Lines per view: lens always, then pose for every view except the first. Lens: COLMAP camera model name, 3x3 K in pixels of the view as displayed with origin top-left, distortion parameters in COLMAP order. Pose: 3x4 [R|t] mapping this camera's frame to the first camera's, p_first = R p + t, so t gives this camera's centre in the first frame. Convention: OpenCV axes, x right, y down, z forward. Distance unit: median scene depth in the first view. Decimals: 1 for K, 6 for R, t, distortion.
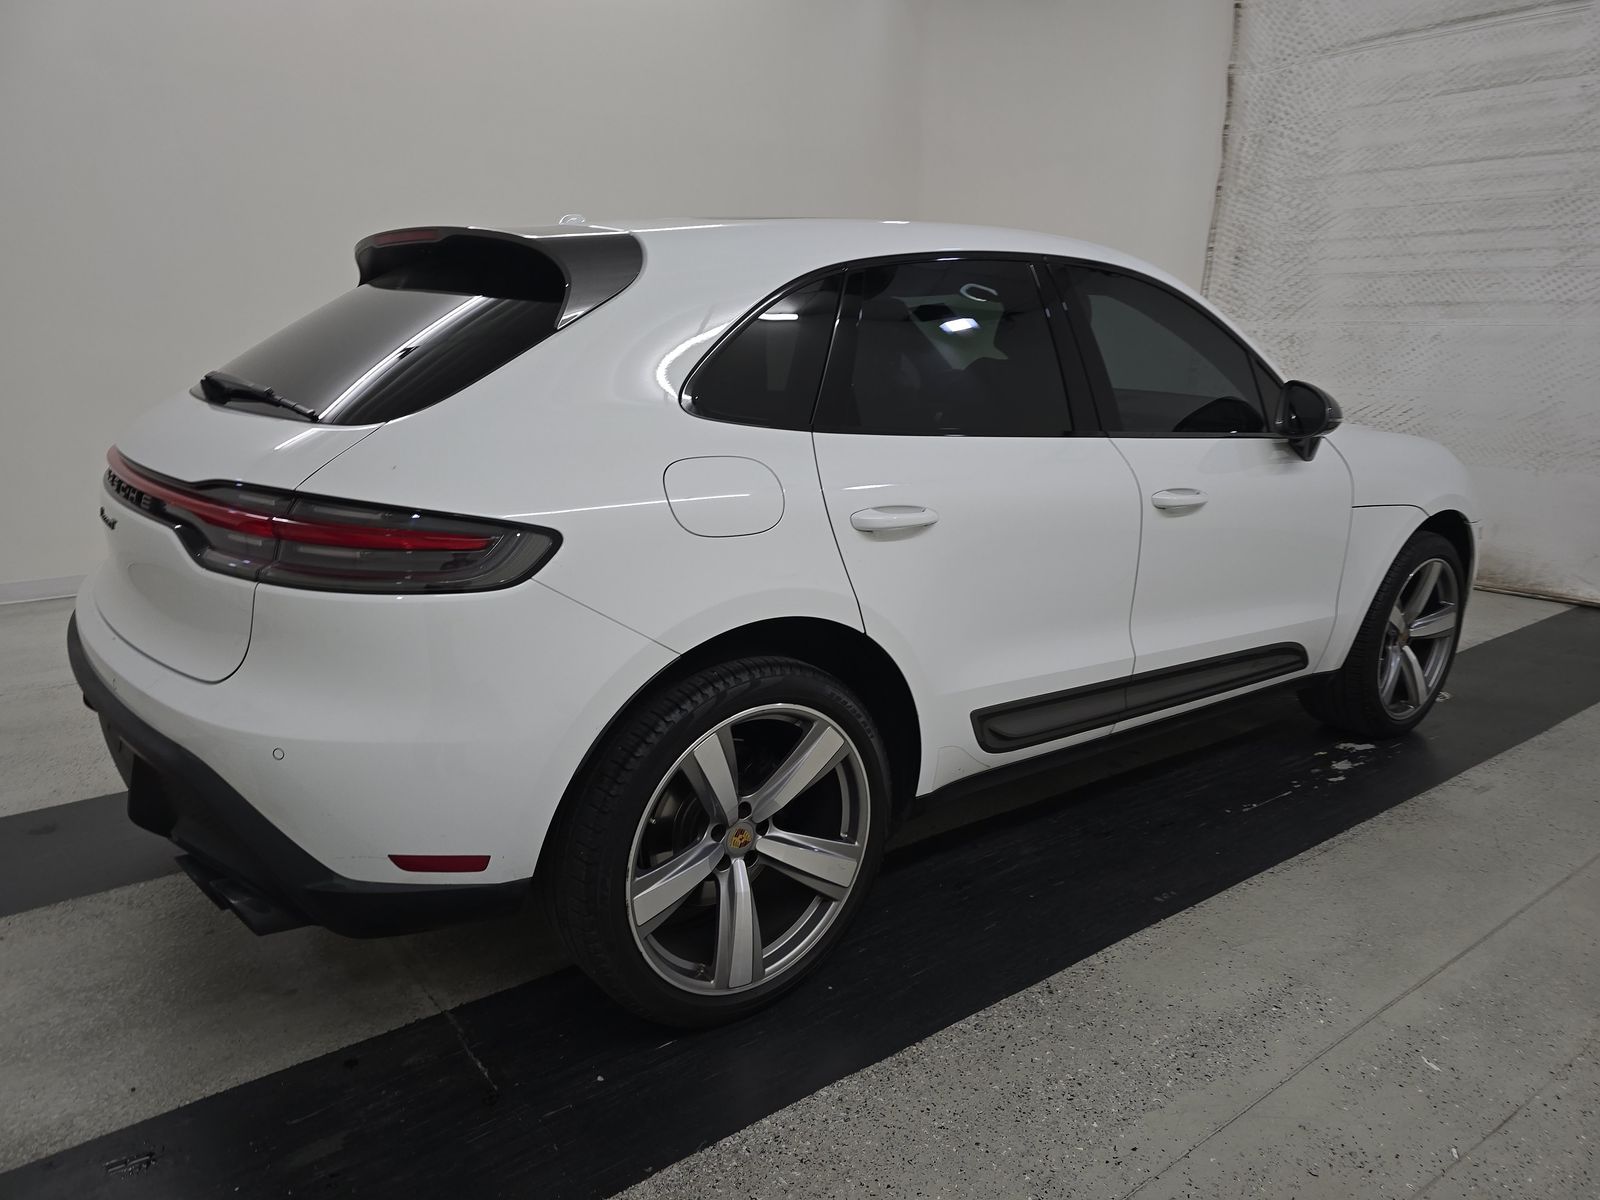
lens RADIAL K [[1065.3, 0, 815.5], [0, 1065.3, 601.3], [0, 0, 1]] dist [0.009758, 0.004779]
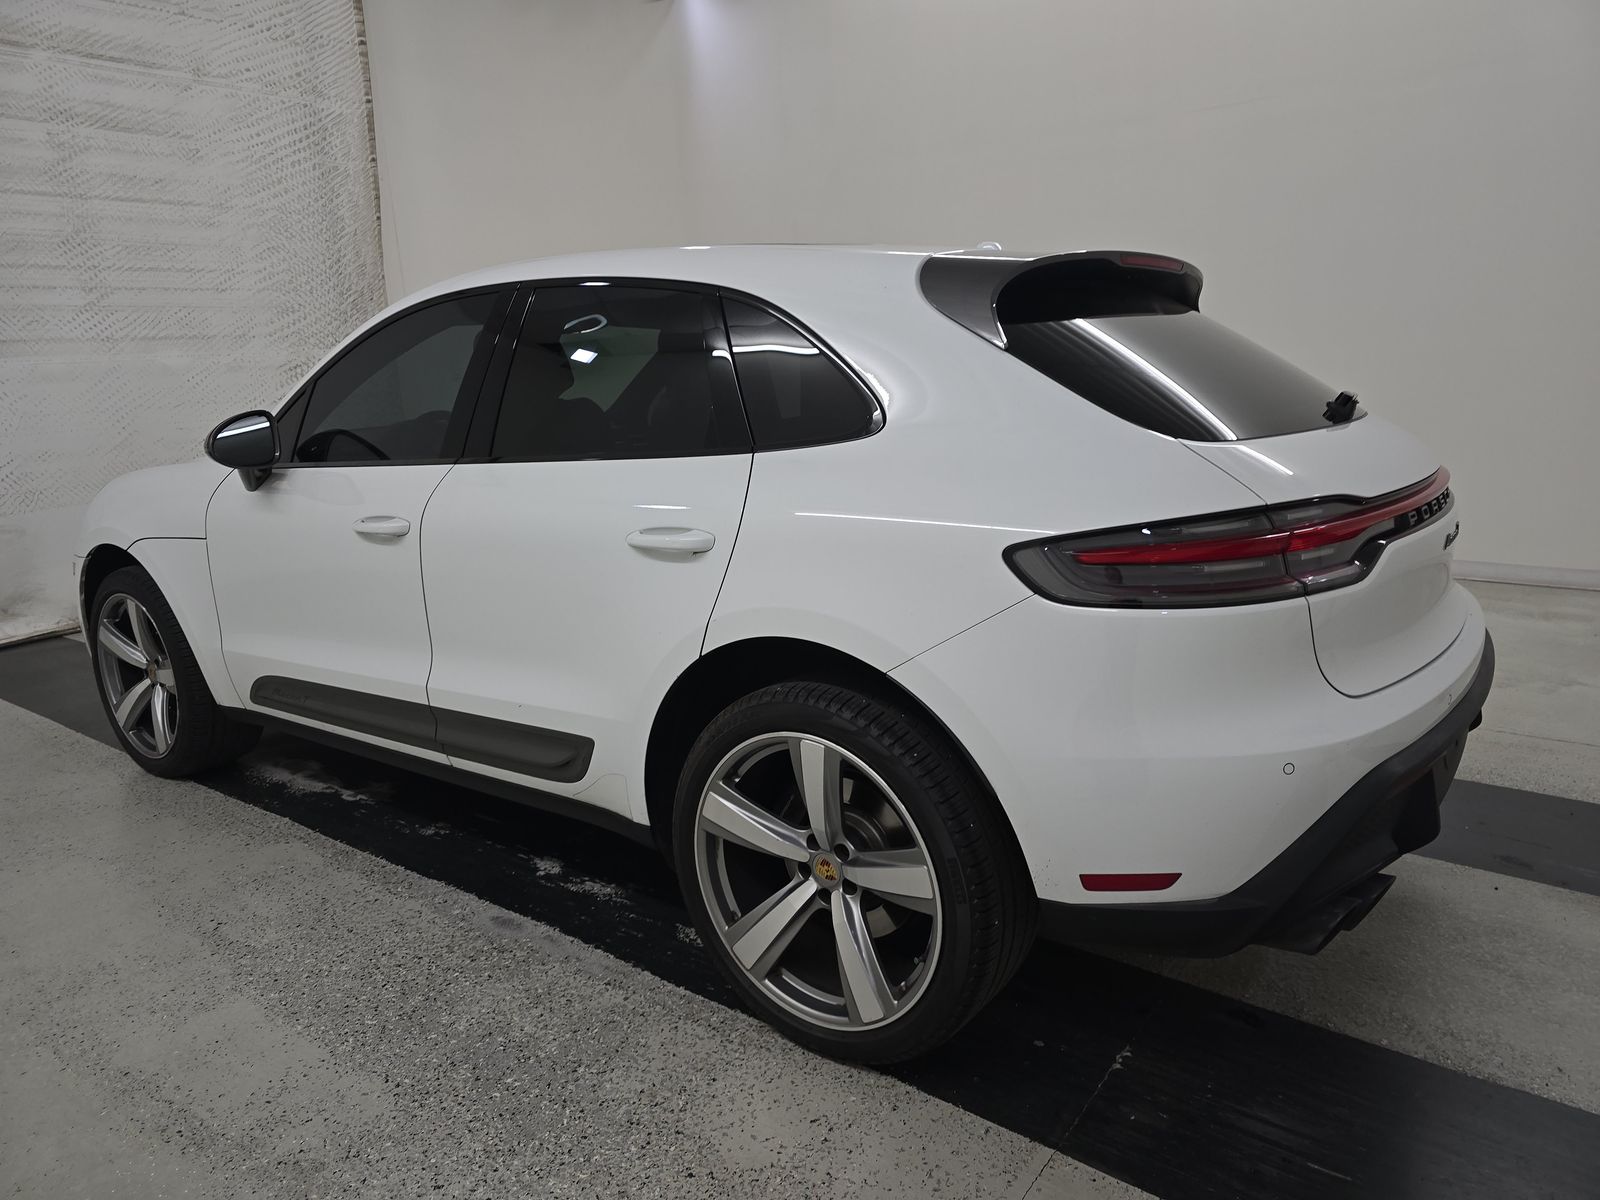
lens RADIAL K [[1065.3, 0, 805.3], [0, 1065.3, 595.8], [0, 0, 1]] dist [0.009758, 0.004779]
pose [[-0.251784, -0.235553, 0.938680, -0.531888], [0.283694, 0.909354, 0.304290, -0.178458], [-0.925269, 0.342913, -0.162136, 0.632210]]
